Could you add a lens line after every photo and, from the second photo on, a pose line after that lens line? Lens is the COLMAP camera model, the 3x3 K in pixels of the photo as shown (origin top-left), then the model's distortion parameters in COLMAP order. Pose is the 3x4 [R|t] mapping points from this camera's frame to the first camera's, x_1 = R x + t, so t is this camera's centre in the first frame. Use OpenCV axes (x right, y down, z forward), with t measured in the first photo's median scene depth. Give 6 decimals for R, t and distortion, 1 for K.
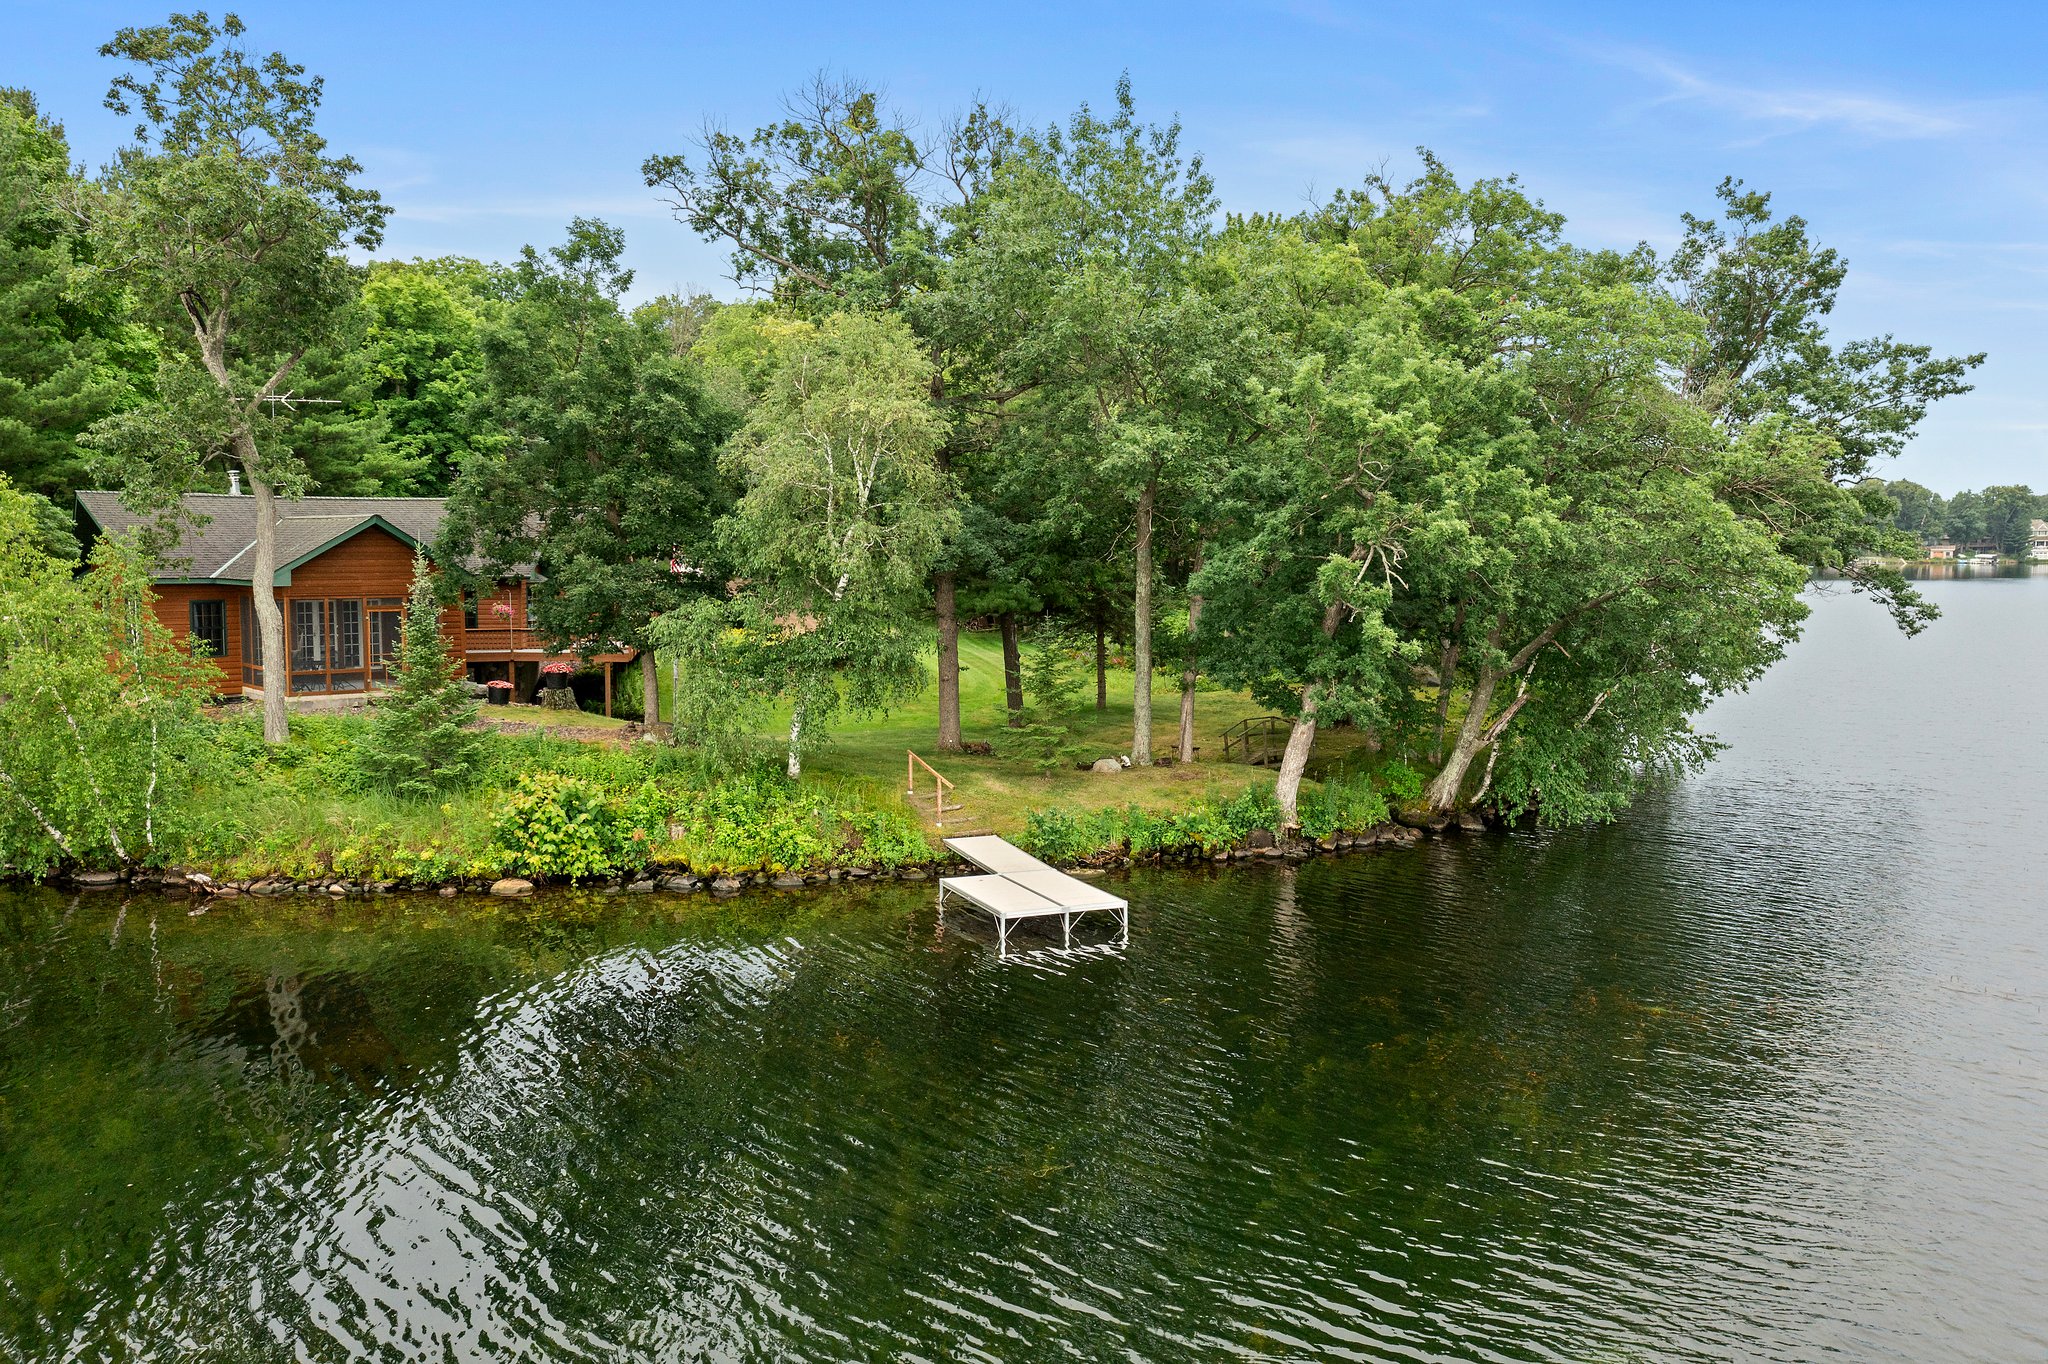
lens RADIAL K [[1655.6, 0, 1021.5], [0, 1655.6, 587.5], [0, 0, 1]] dist [-0.006704, -0.003280]
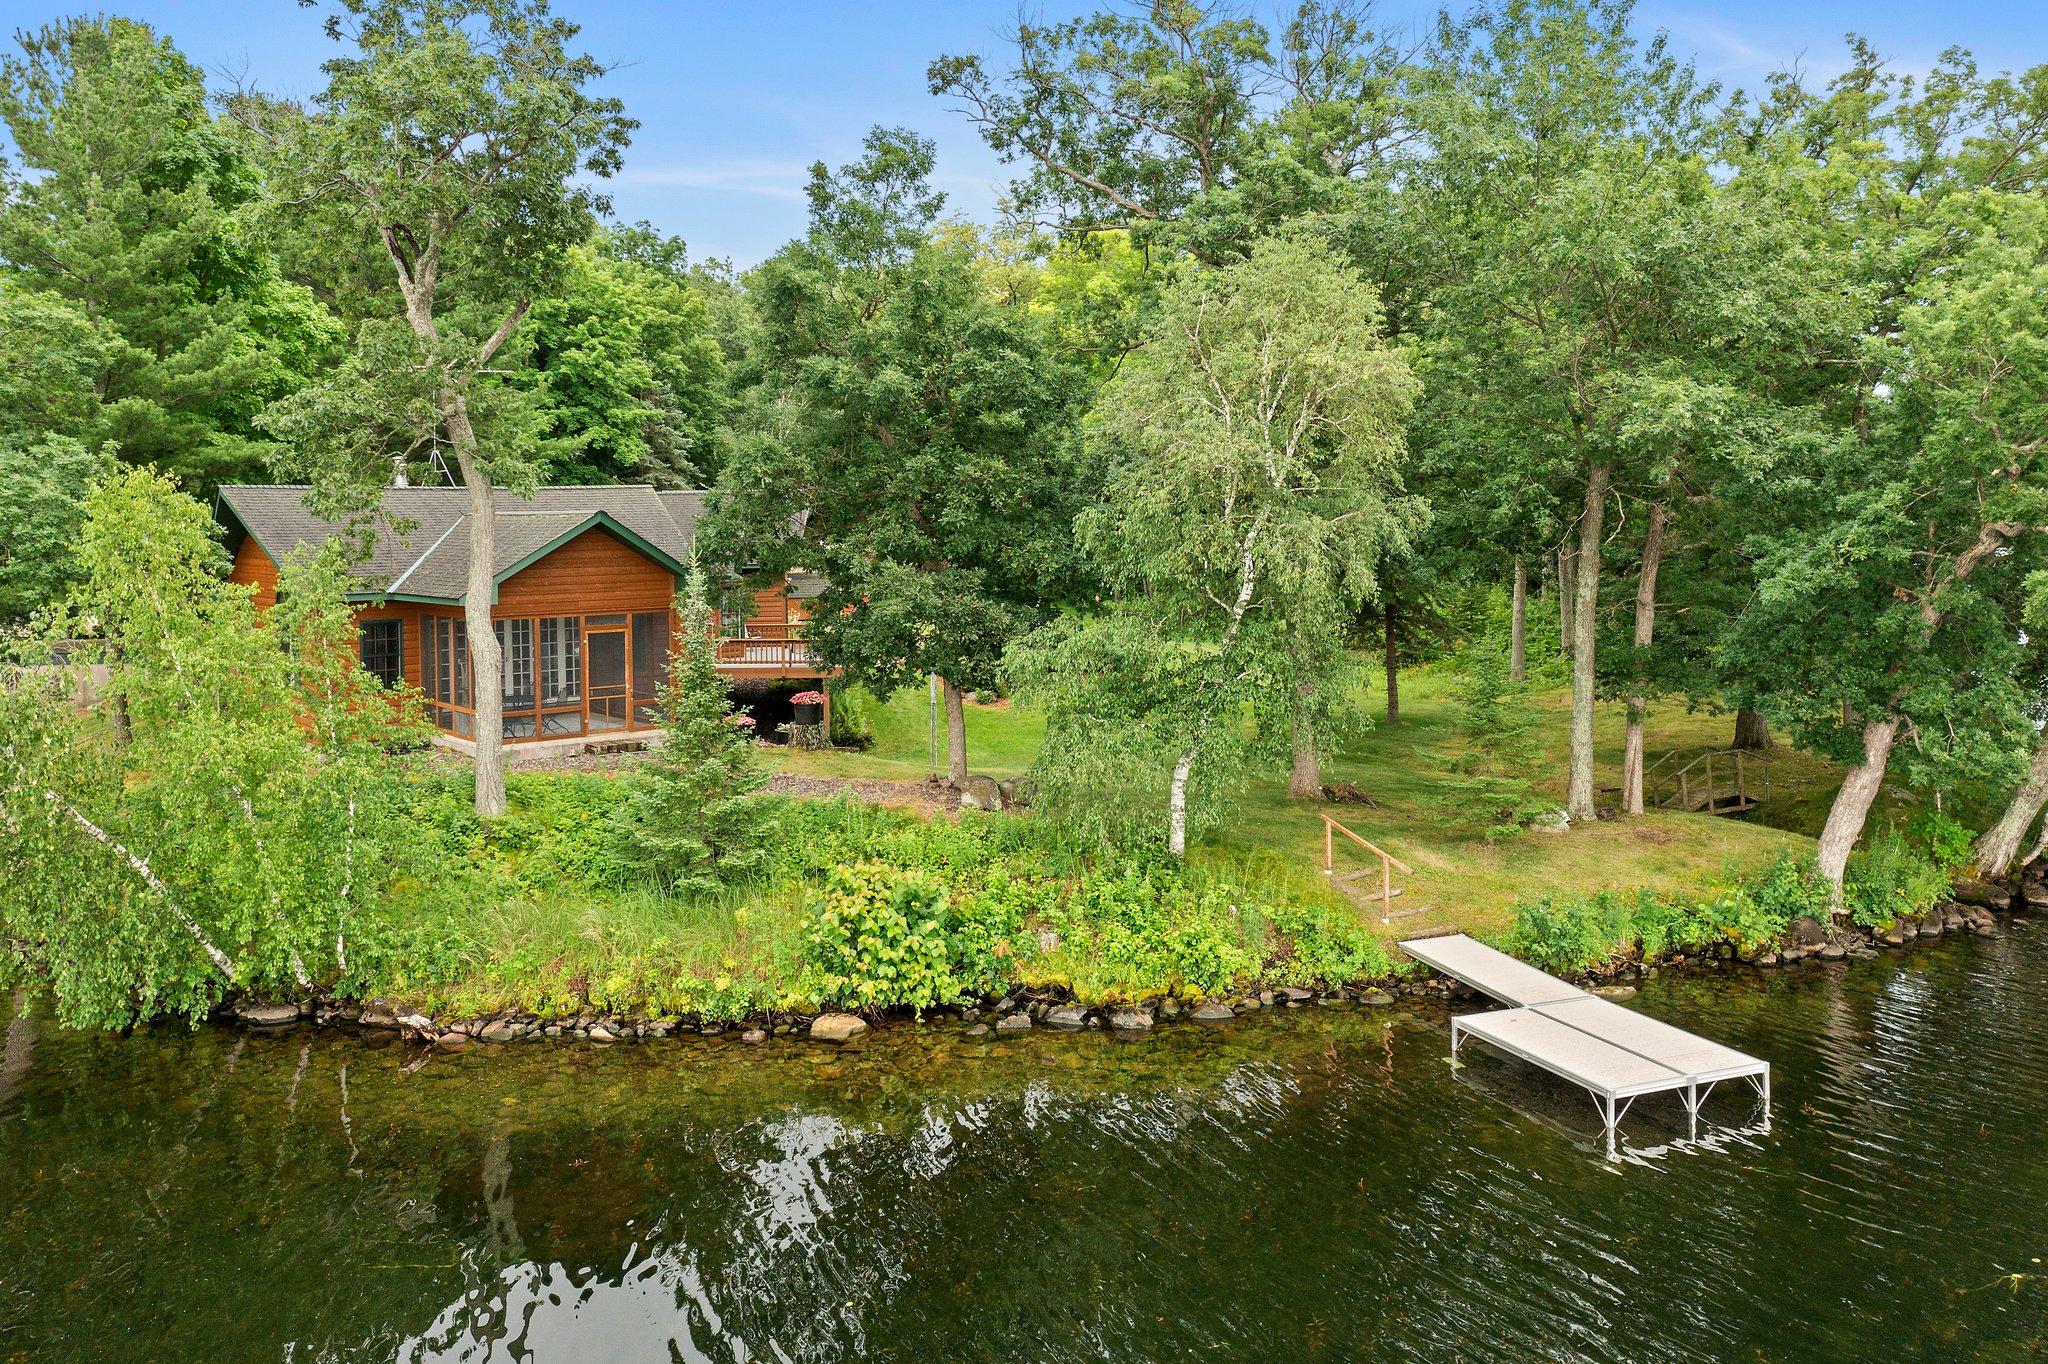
lens RADIAL K [[1677.8, 0, 1023.3], [0, 1677.8, 444.4], [0, 0, 1]] dist [-0.006664, -0.004520]
pose [[0.999414, -0.017557, -0.029394, -0.191700], [0.015587, 0.997701, -0.065946, -0.023025], [0.030484, 0.065449, 0.997390, 0.240793]]
